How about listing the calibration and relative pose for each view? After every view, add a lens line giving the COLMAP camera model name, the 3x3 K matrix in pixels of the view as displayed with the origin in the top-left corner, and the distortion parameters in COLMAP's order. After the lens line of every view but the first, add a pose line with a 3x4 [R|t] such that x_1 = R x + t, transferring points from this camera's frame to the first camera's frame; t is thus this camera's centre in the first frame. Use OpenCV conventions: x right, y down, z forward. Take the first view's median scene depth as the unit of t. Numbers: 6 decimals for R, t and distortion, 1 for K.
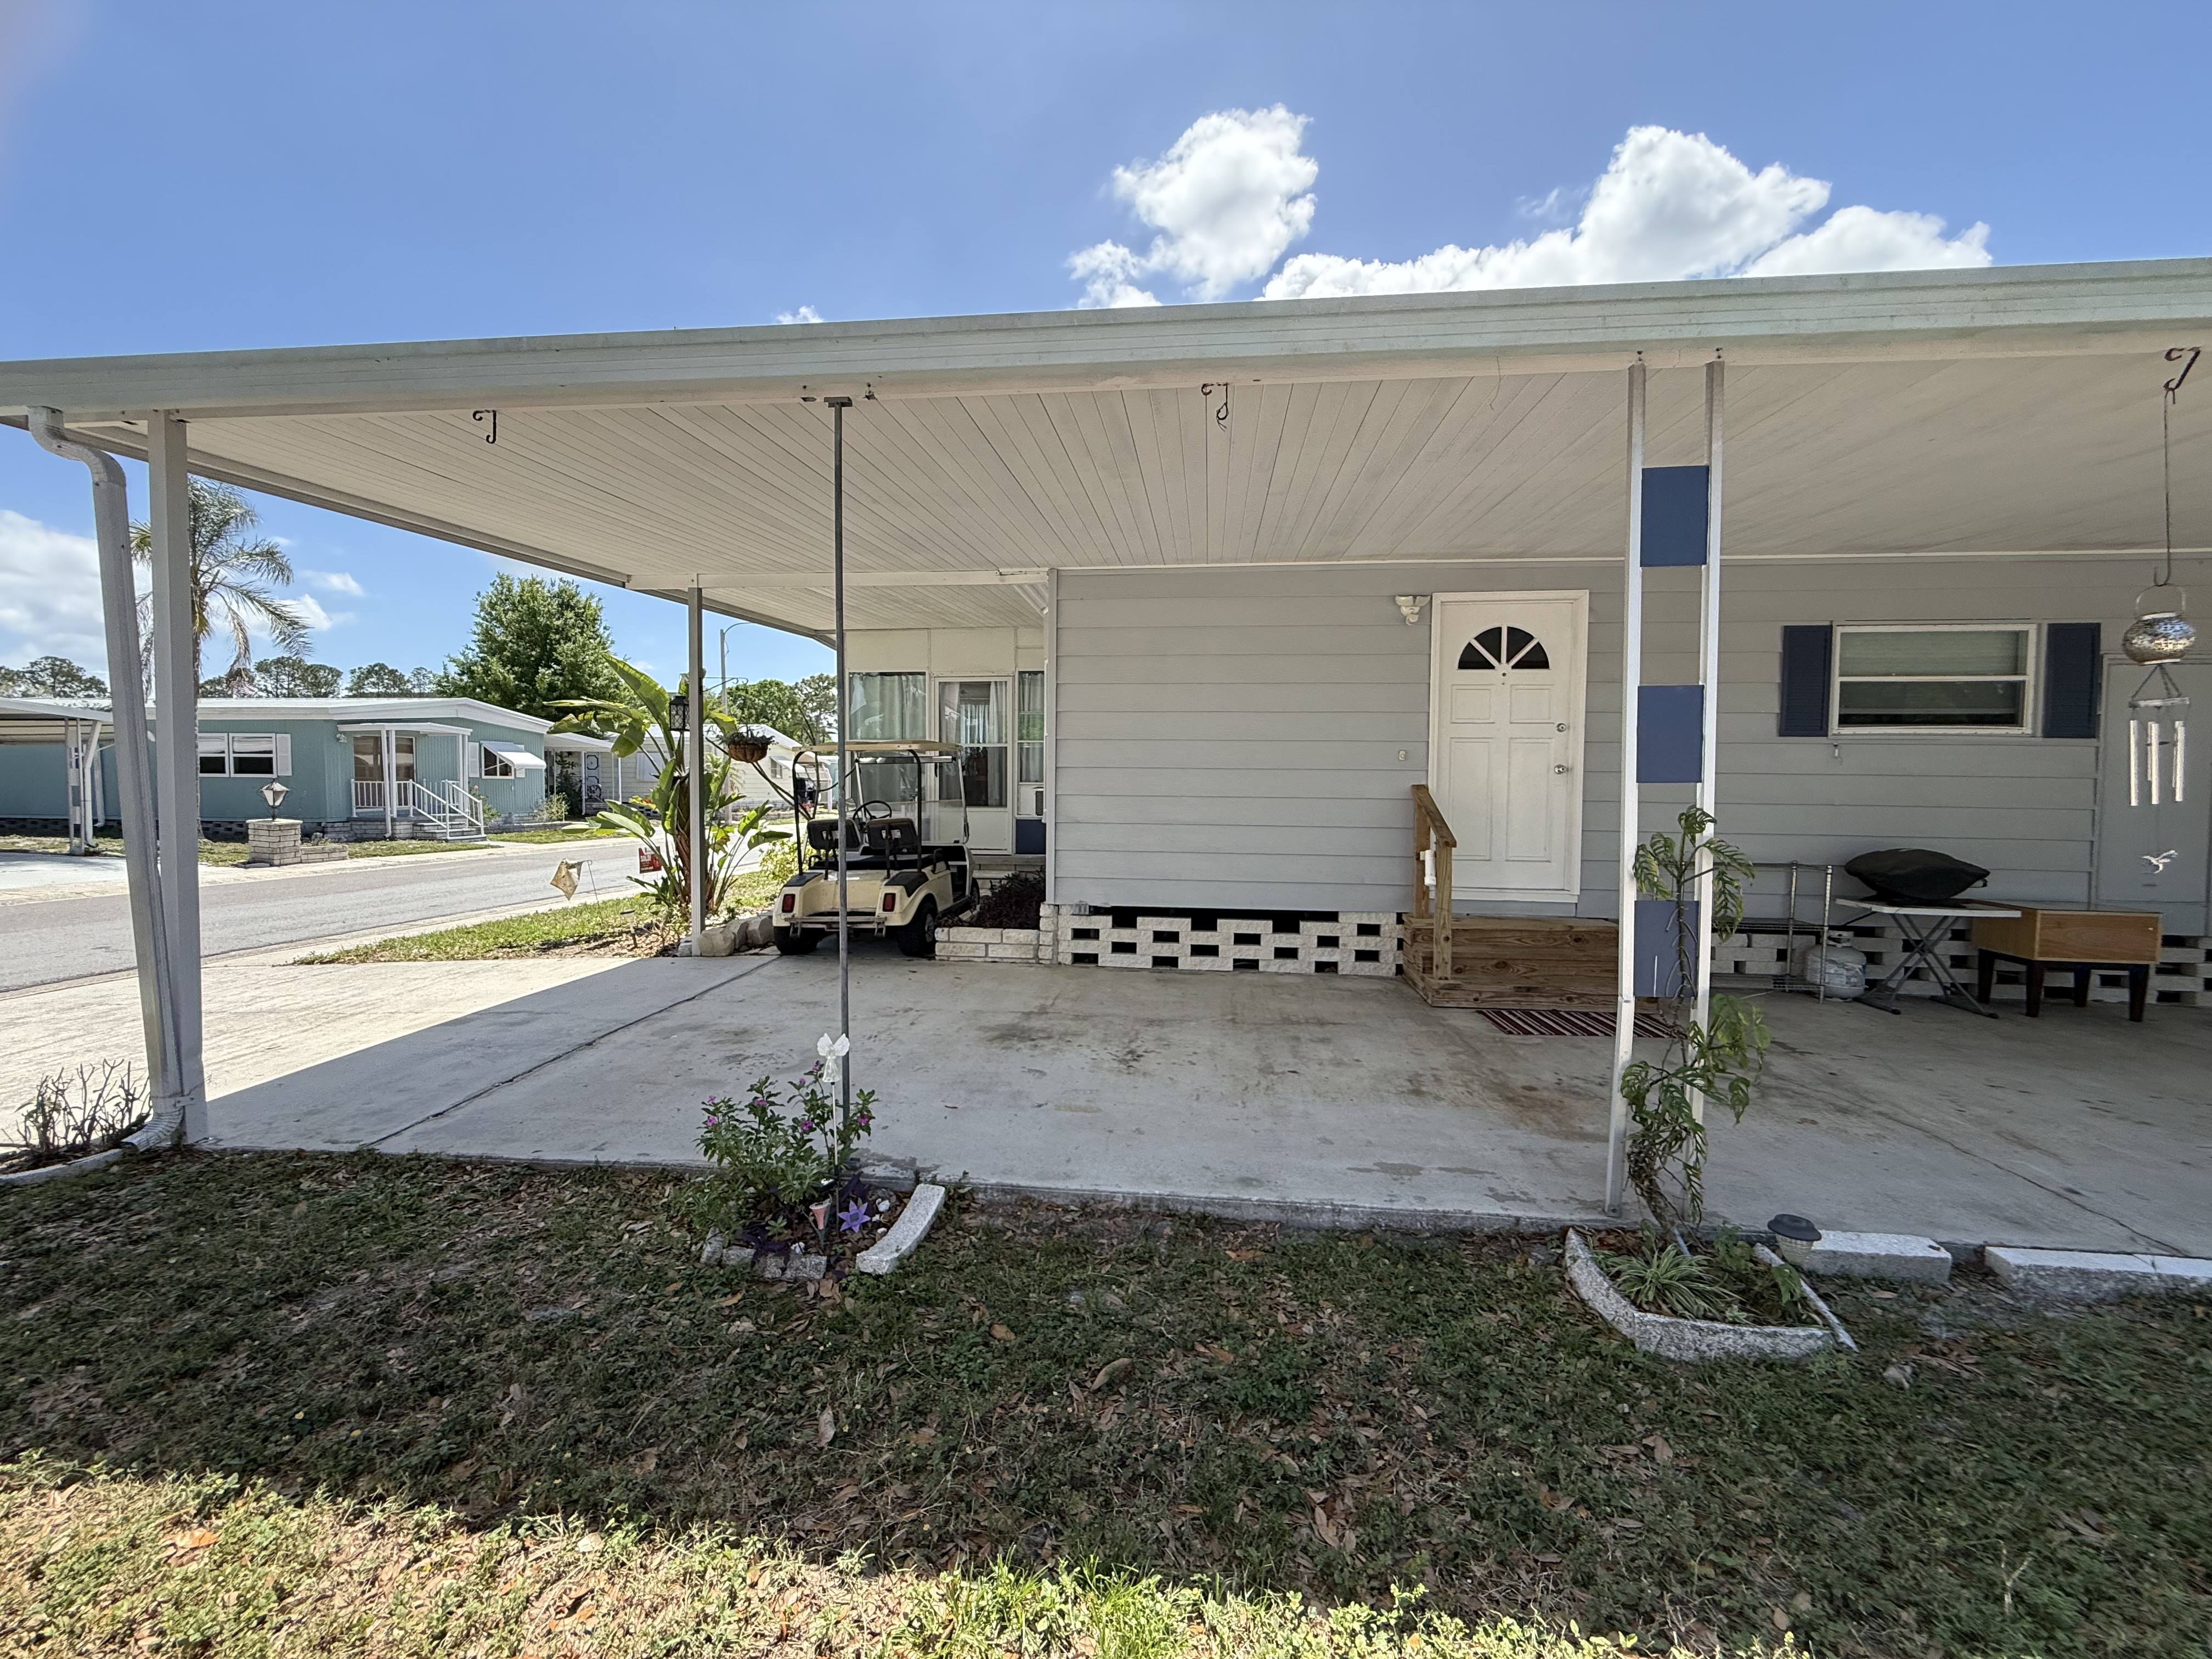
lens RADIAL K [[882.1, 0, 1106.0], [0, 882.1, 827.9], [0, 0, 1]] dist [0.001235, 0.000036]
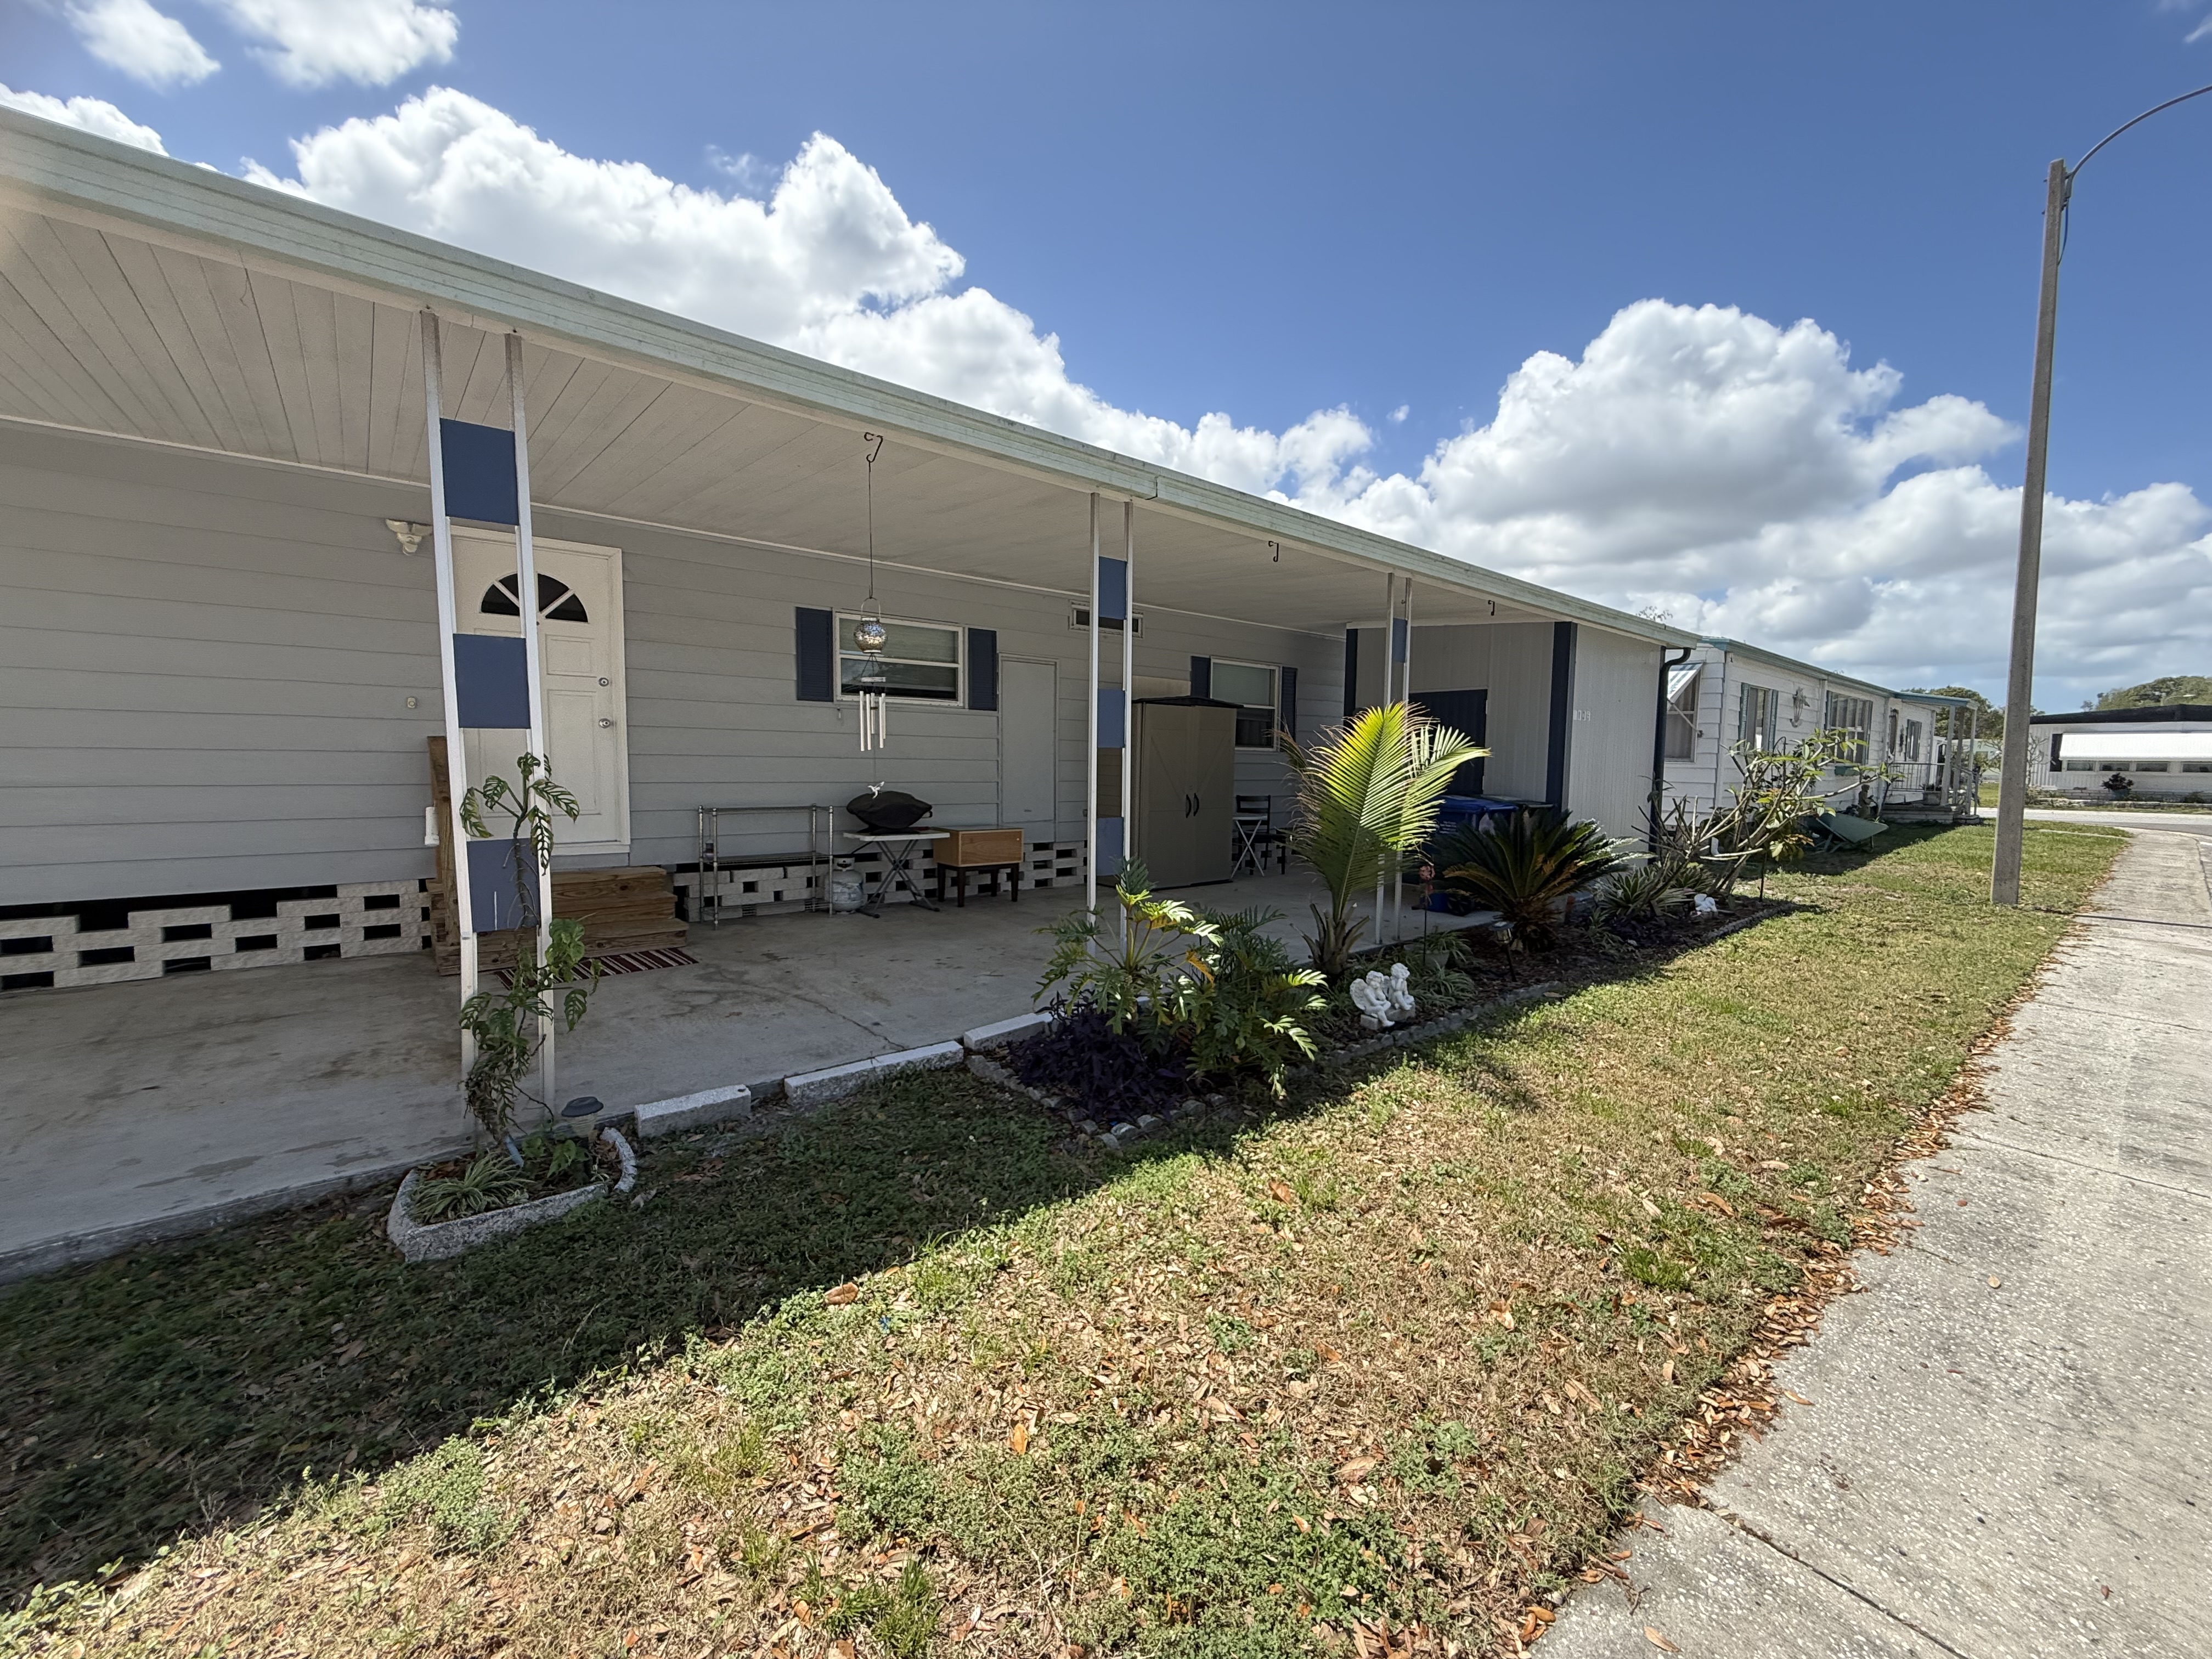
lens RADIAL K [[882.1, 0, 1111.7], [0, 882.1, 829.1], [0, 0, 1]] dist [0.001235, 0.000036]
pose [[0.691973, -0.059172, 0.719494, 0.193978], [0.026975, 0.998059, 0.056139, 0.015373], [-0.721419, -0.019438, 0.692226, -0.139437]]
